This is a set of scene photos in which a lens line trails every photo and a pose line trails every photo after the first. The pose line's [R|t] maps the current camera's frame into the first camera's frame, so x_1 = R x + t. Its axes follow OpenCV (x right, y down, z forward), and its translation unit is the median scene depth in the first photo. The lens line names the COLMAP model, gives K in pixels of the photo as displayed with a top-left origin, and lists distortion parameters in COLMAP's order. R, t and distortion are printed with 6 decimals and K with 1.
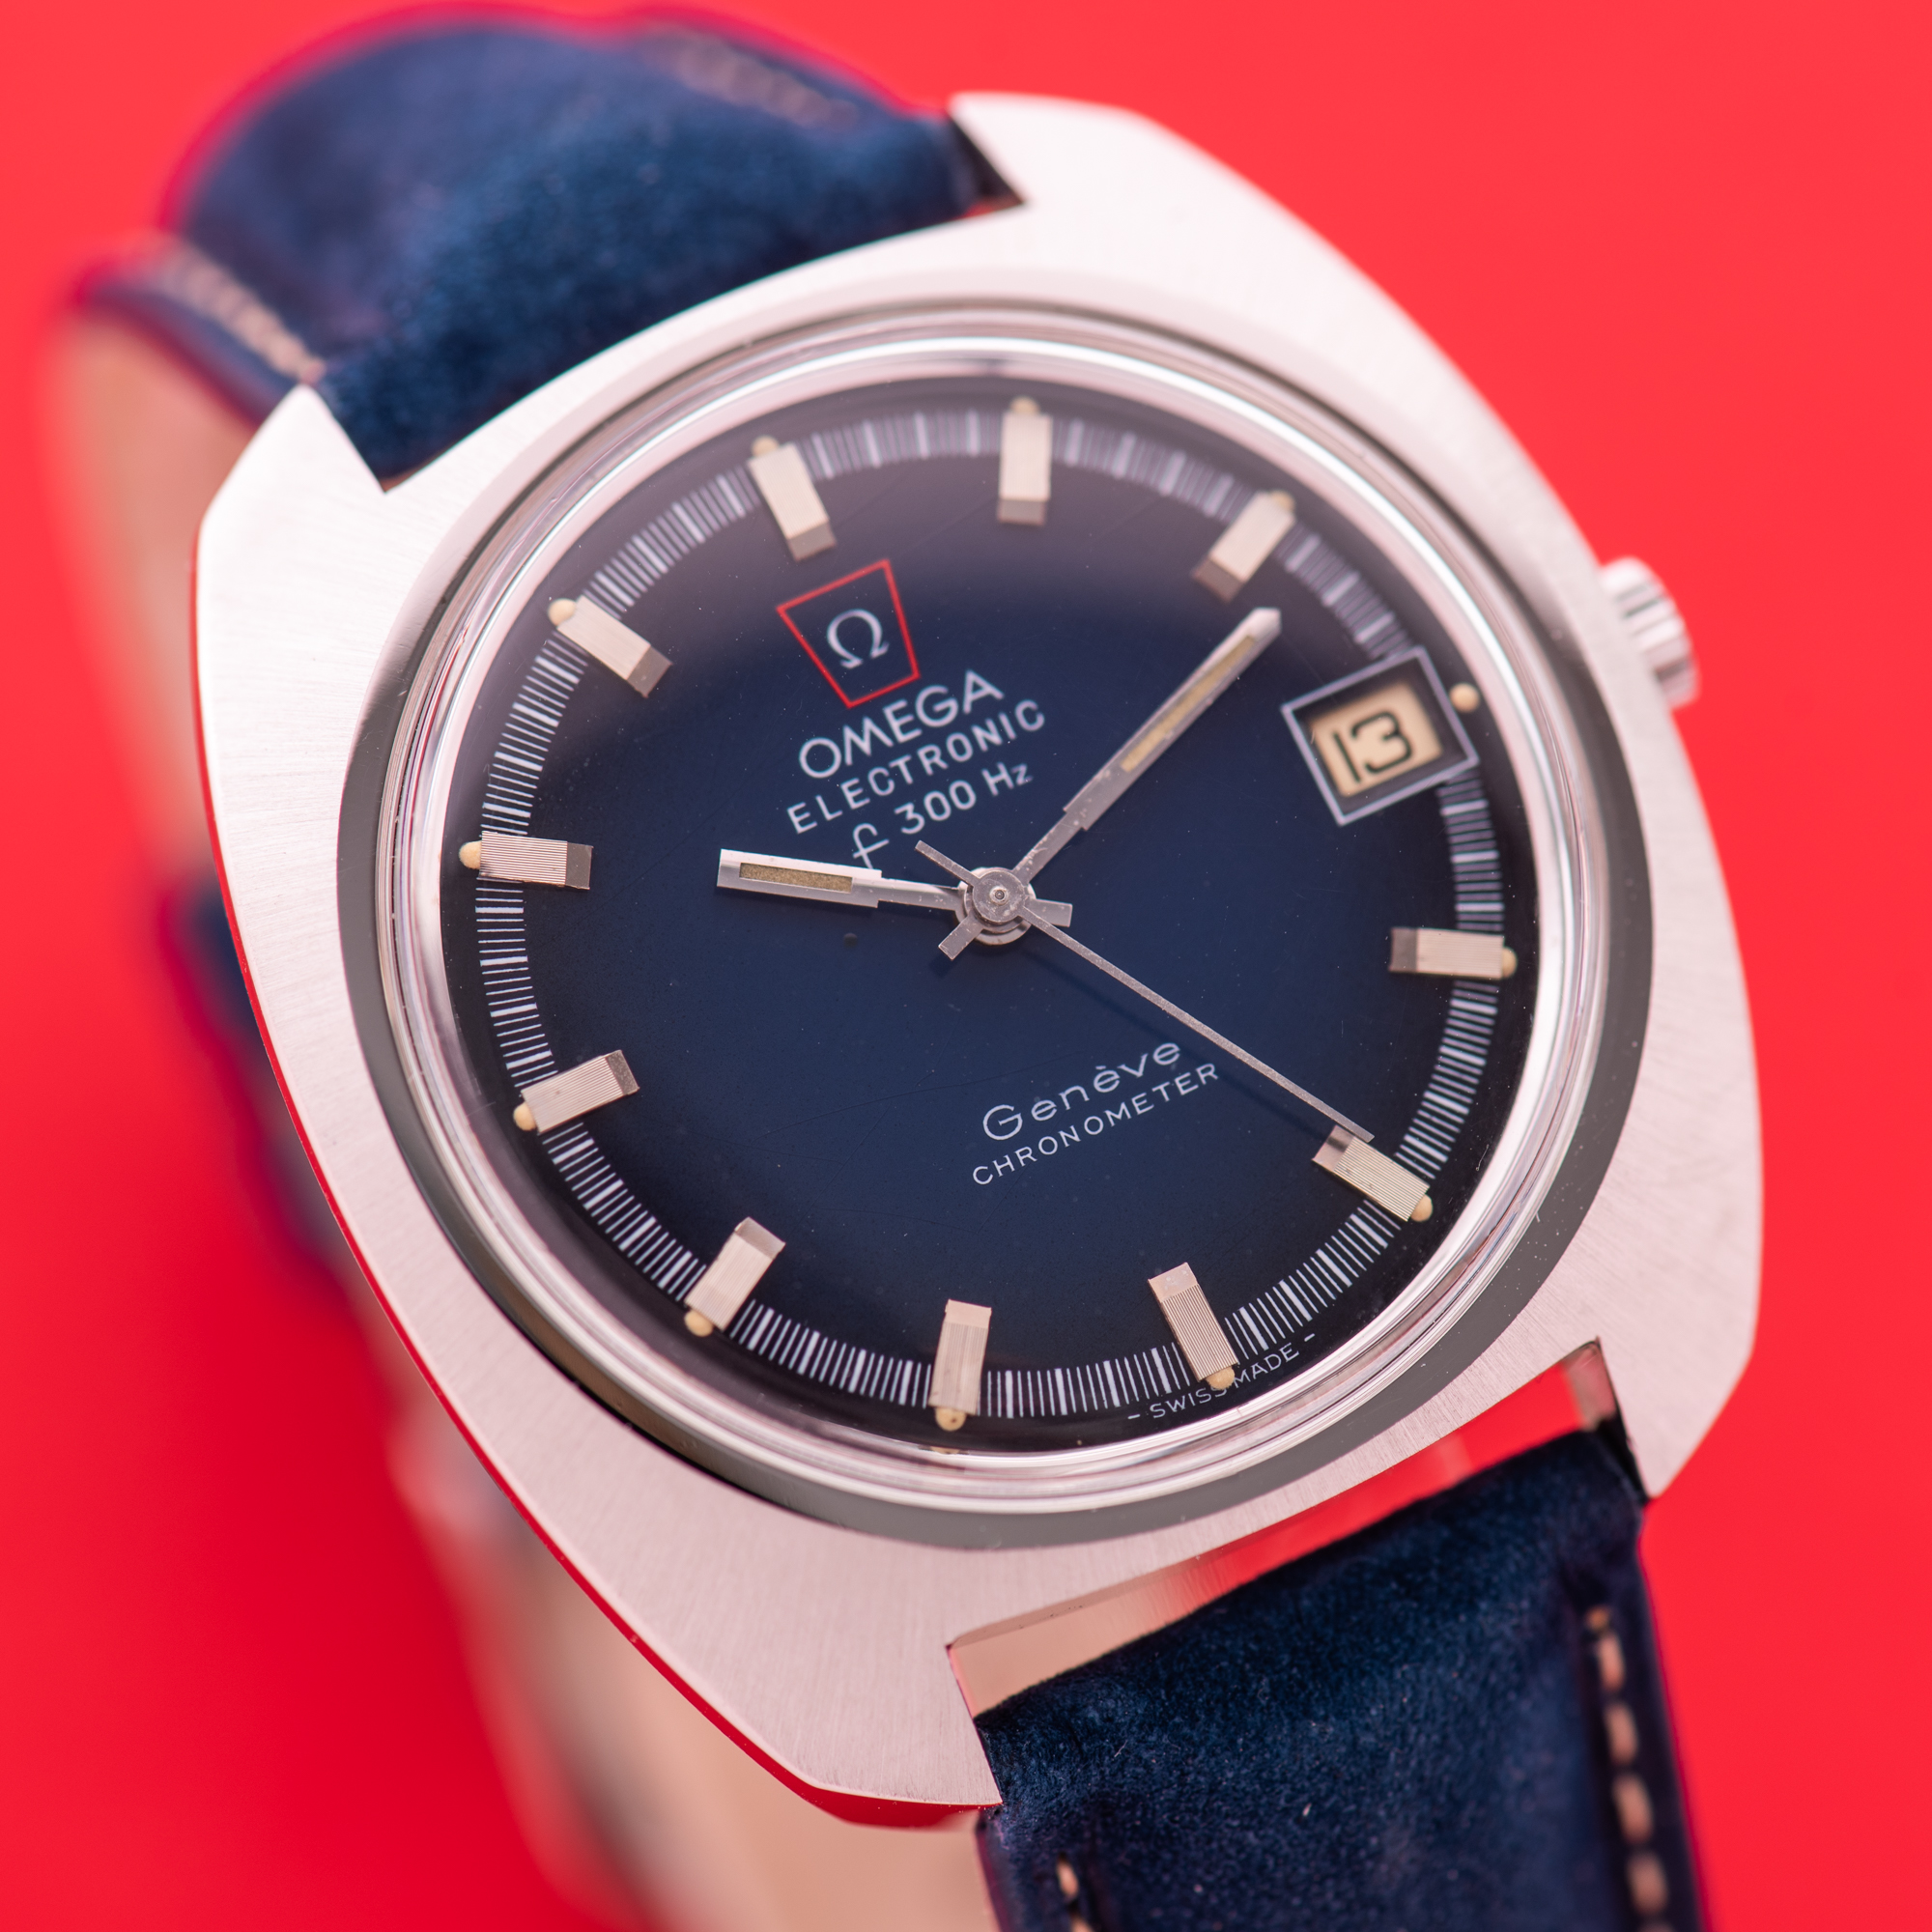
lens RADIAL K [[13757.6, 0, 1012.0], [0, 13757.6, 966.2], [0, 0, 1]] dist [2.004485, -371.846221]
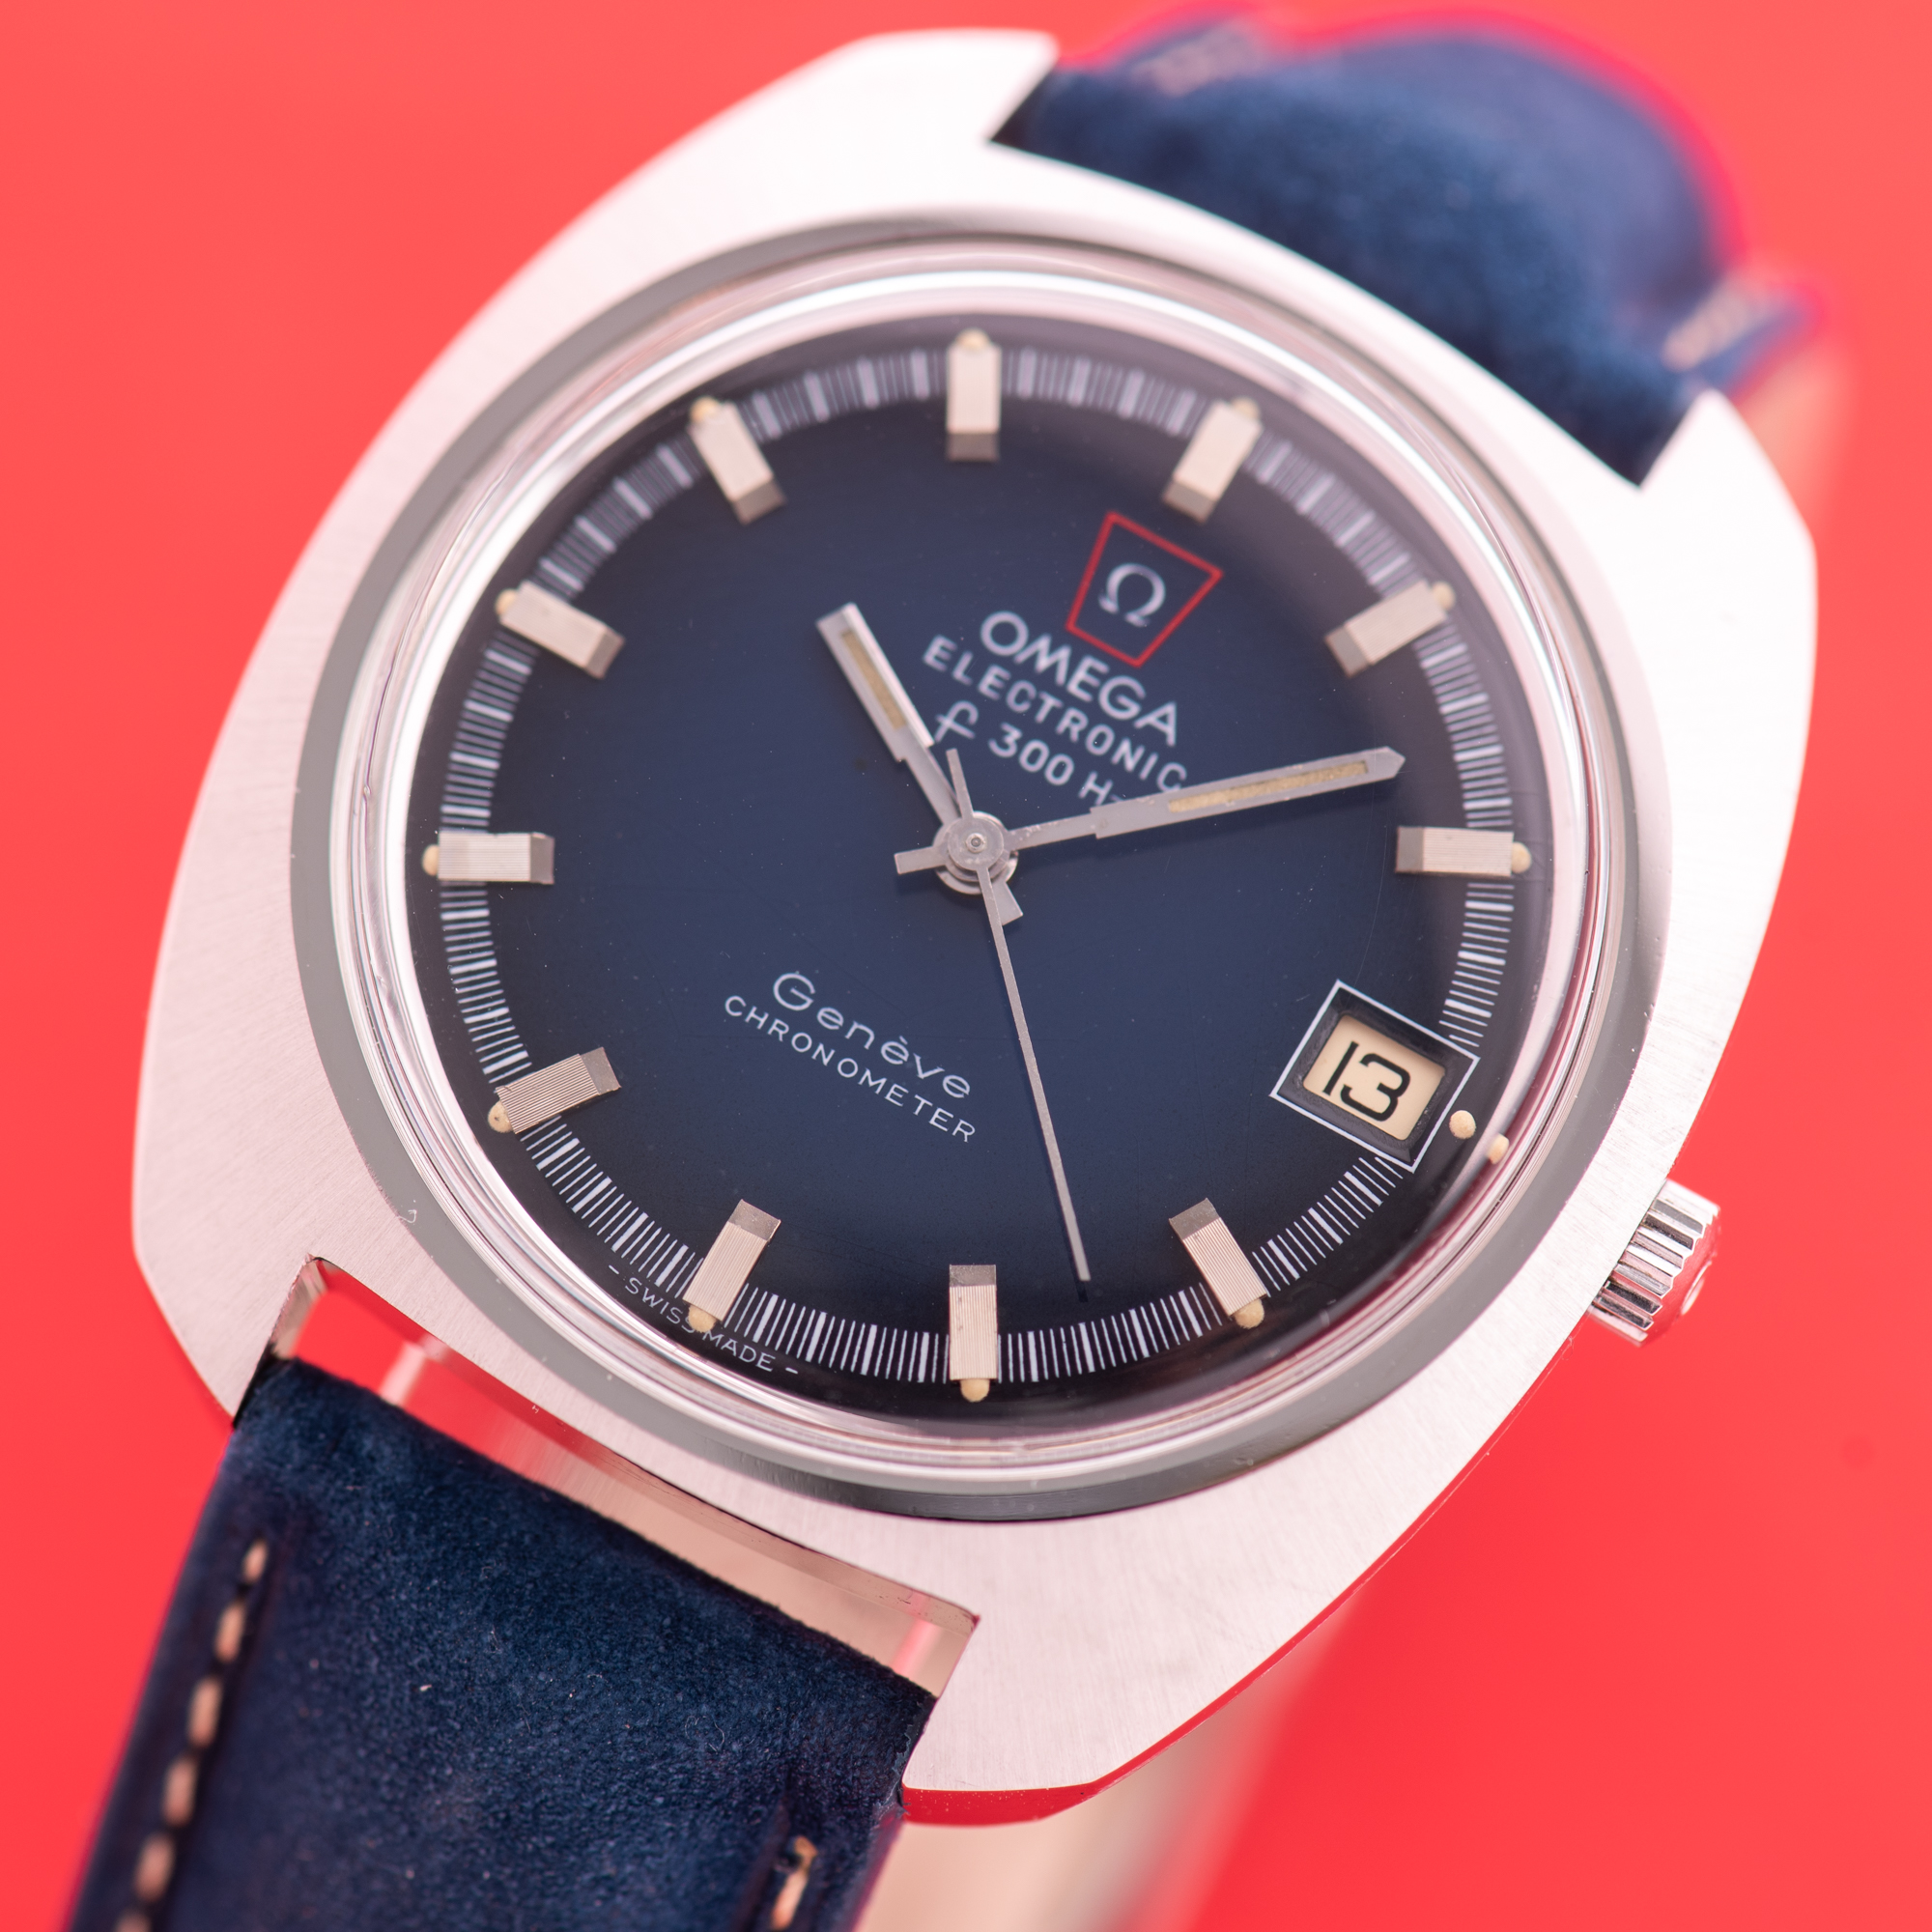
lens RADIAL K [[13757.6, 0, 1012.0], [0, 13757.6, 966.2], [0, 0, 1]] dist [2.004485, -371.846221]
pose [[0.555713, 0.749390, -0.359997, 0.351690], [-0.783671, 0.616738, 0.074116, -0.072778], [0.277566, 0.240932, 0.930005, 0.107655]]
